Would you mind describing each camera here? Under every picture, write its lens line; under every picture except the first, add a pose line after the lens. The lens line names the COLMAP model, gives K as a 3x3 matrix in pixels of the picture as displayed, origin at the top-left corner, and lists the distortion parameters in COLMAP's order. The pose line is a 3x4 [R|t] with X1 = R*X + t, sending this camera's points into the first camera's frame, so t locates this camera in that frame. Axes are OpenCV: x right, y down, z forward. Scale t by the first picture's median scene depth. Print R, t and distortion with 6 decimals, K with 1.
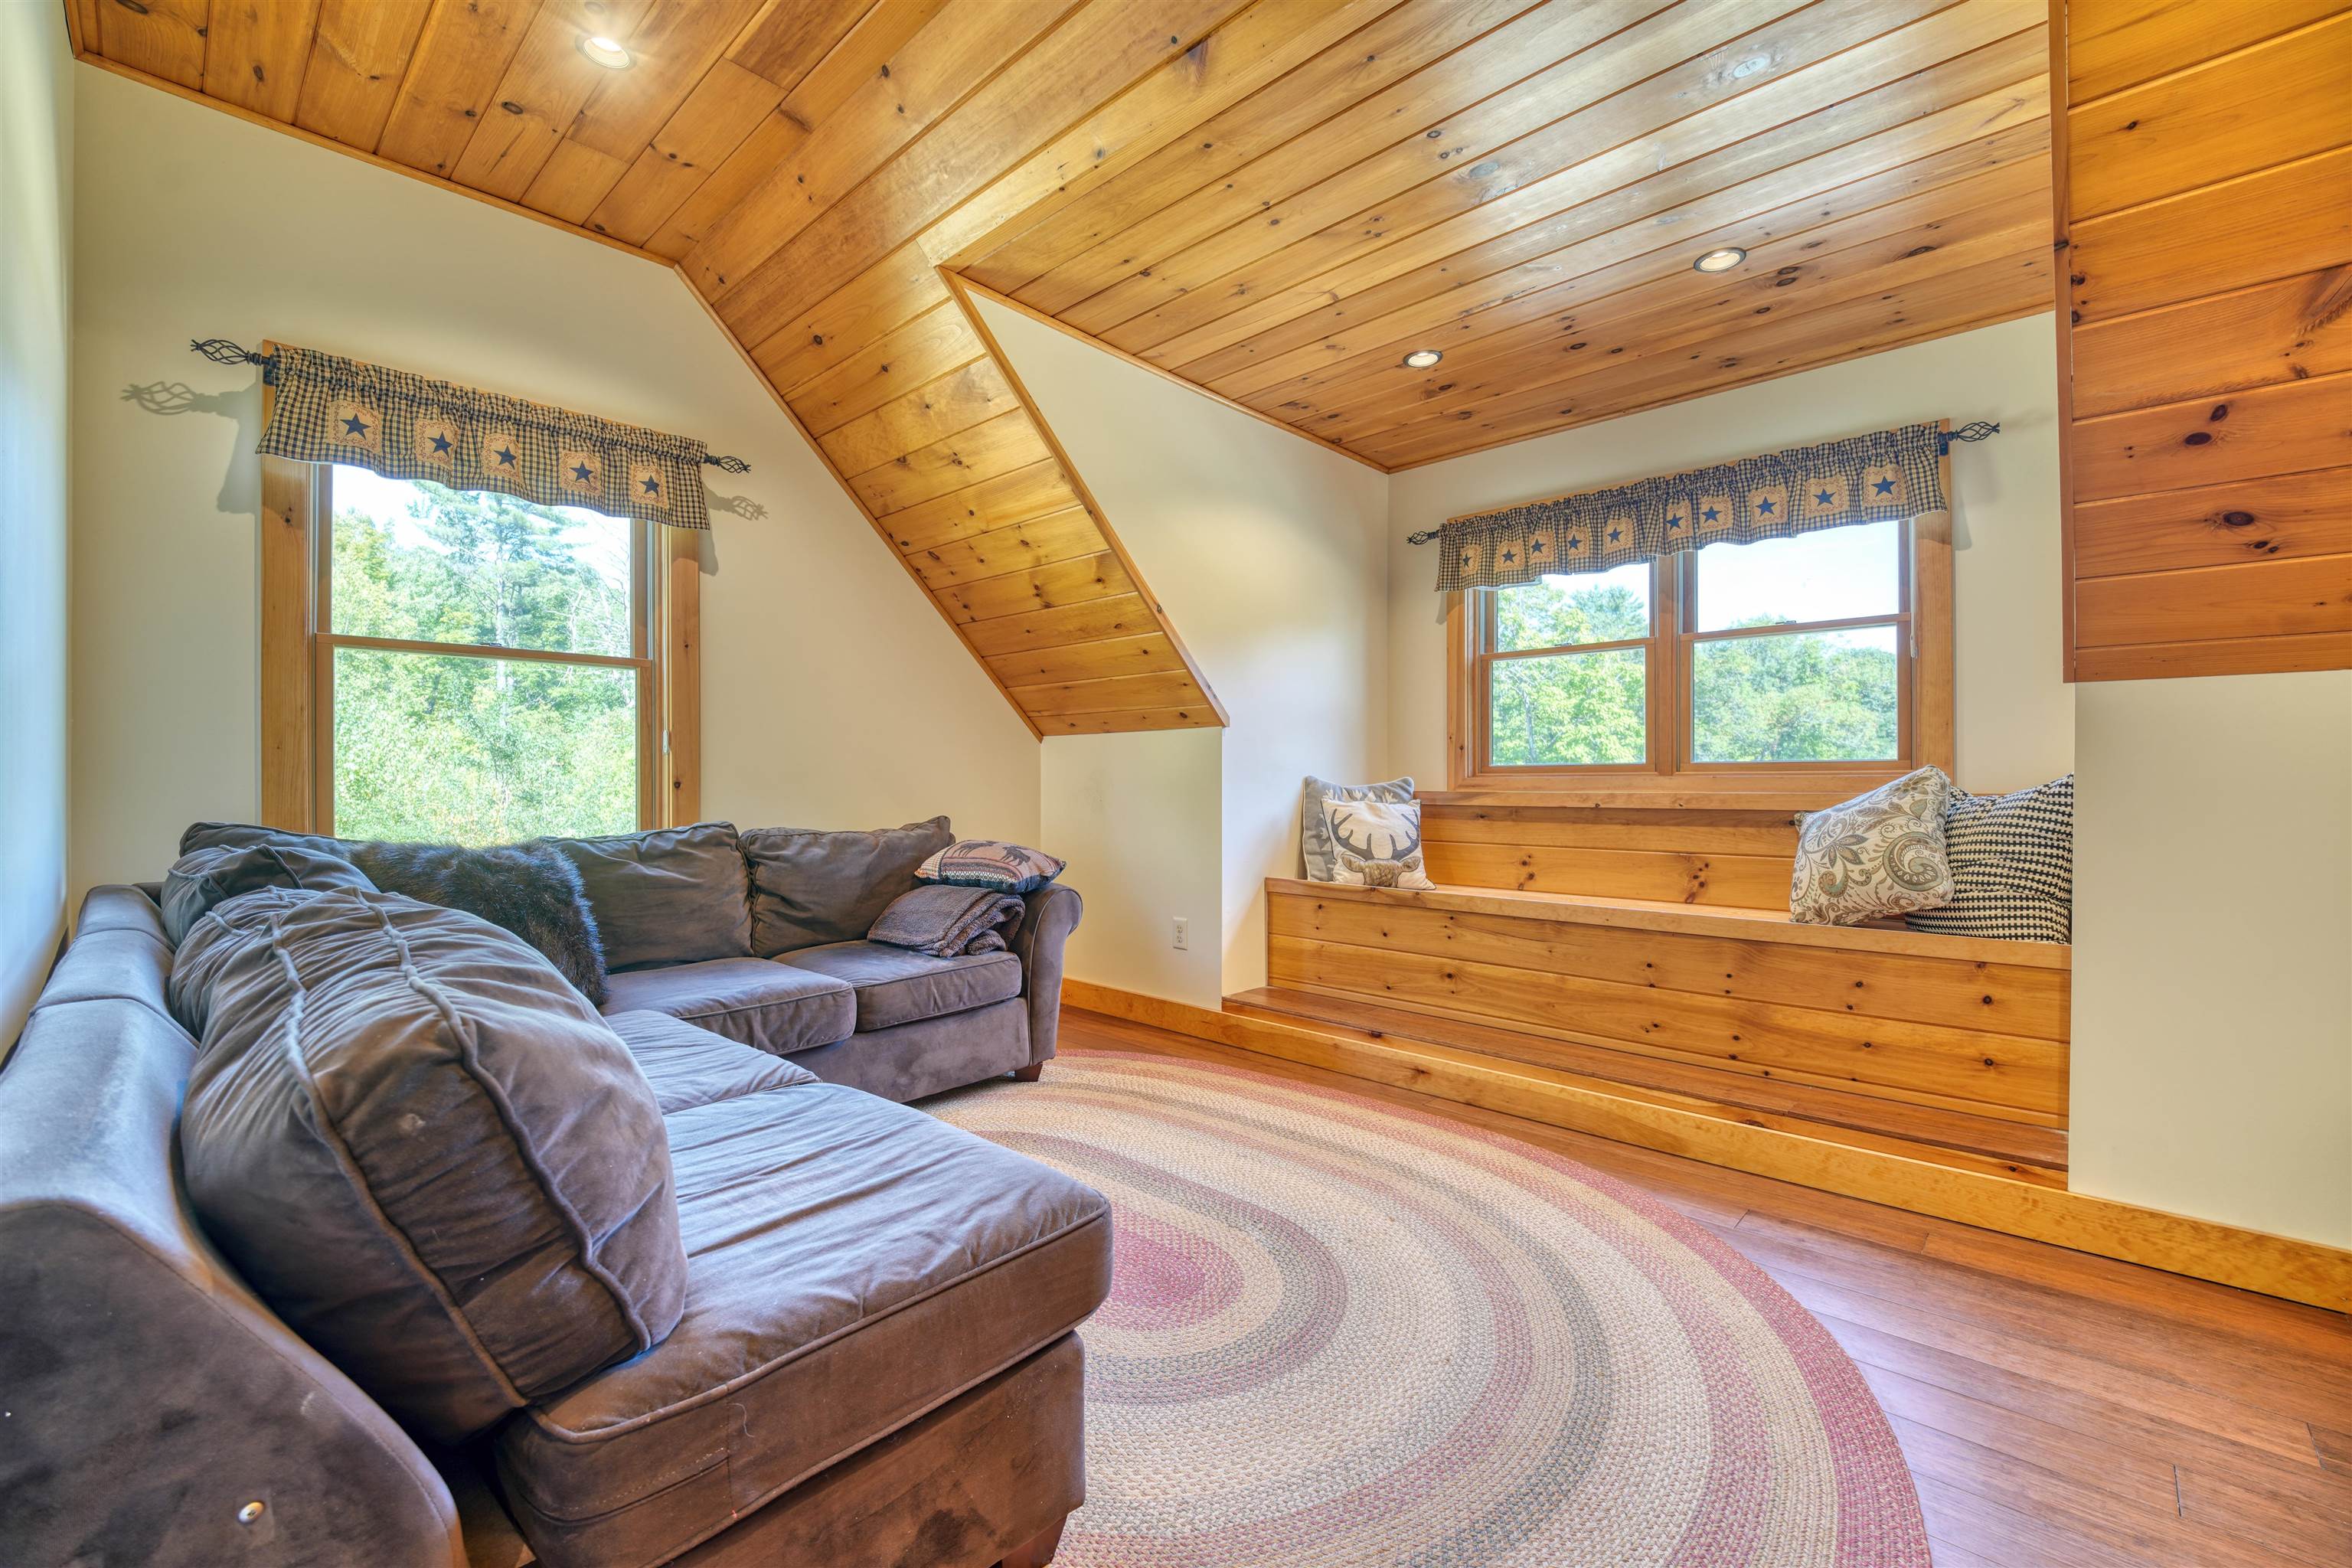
lens RADIAL K [[993.9, 0, 1183.0], [0, 993.9, 787.5], [0, 0, 1]] dist [0.000105, -0.000022]
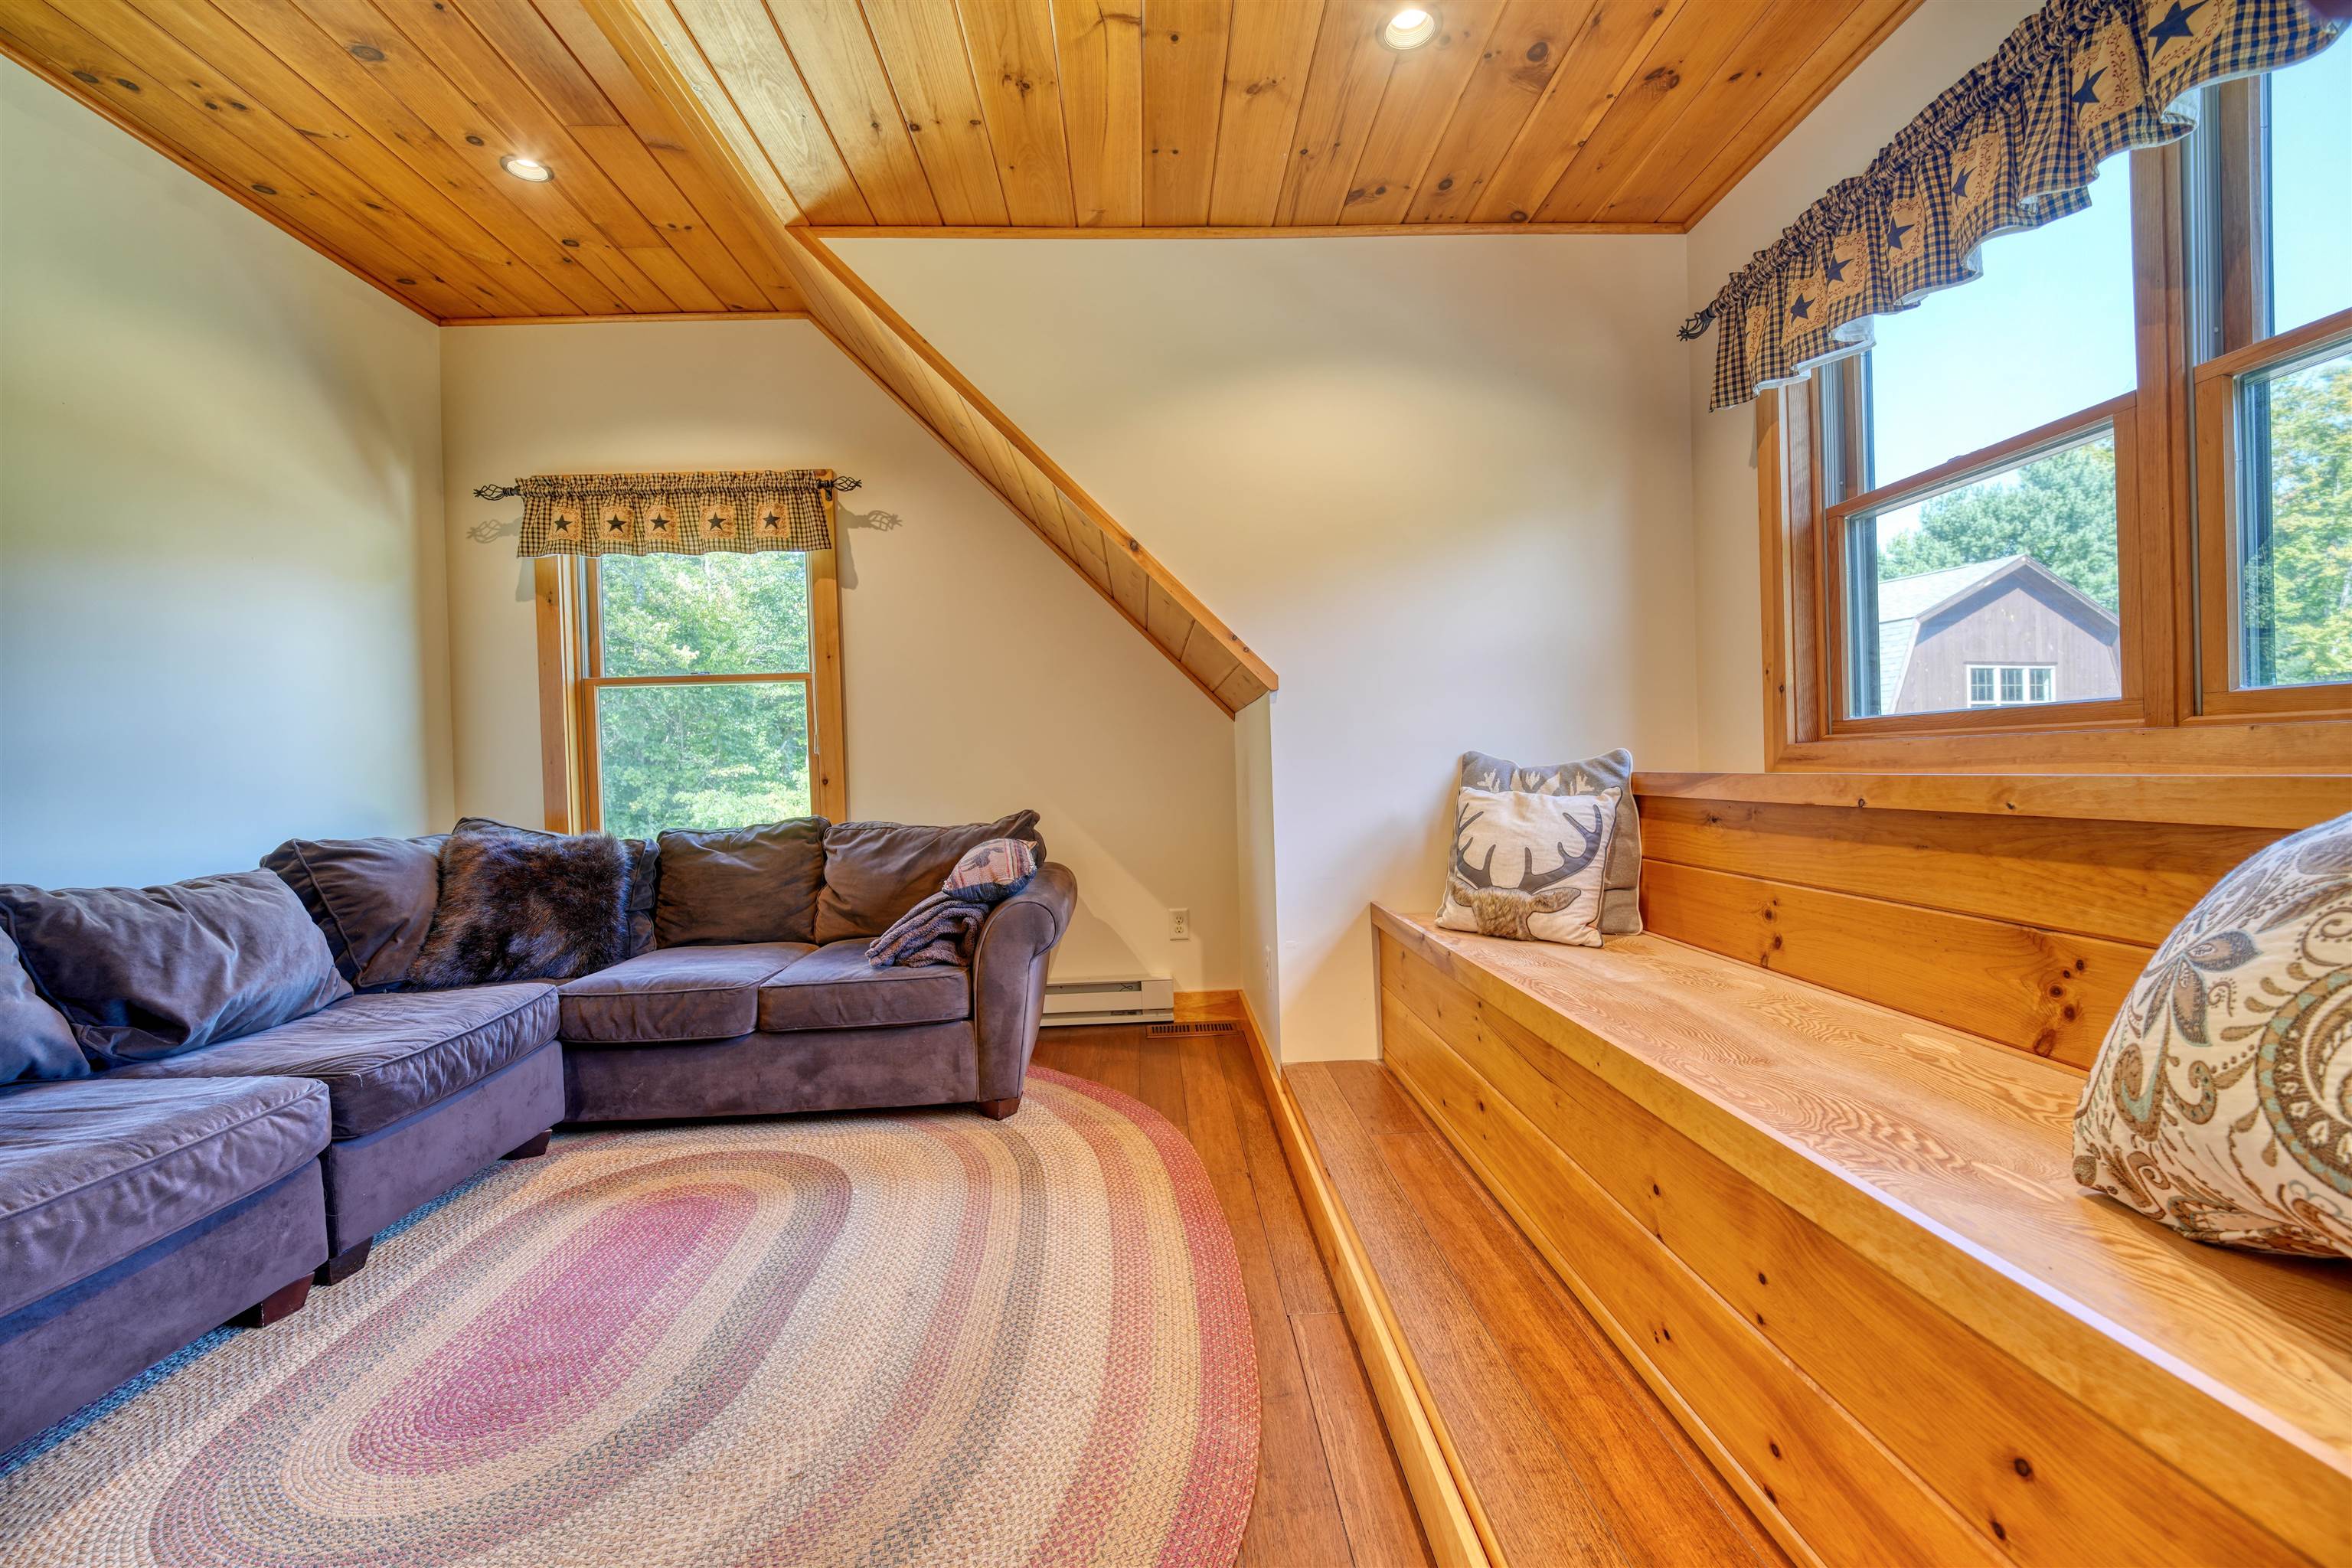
lens RADIAL K [[974.6, 0, 1180.6], [0, 974.6, 787.0], [0, 0, 1]] dist [-0.004033, -0.000677]
pose [[0.711492, -0.006344, -0.702665, 0.576969], [0.023494, 0.999615, 0.014764, -0.003706], [0.702301, -0.027013, 0.711367, 0.526855]]
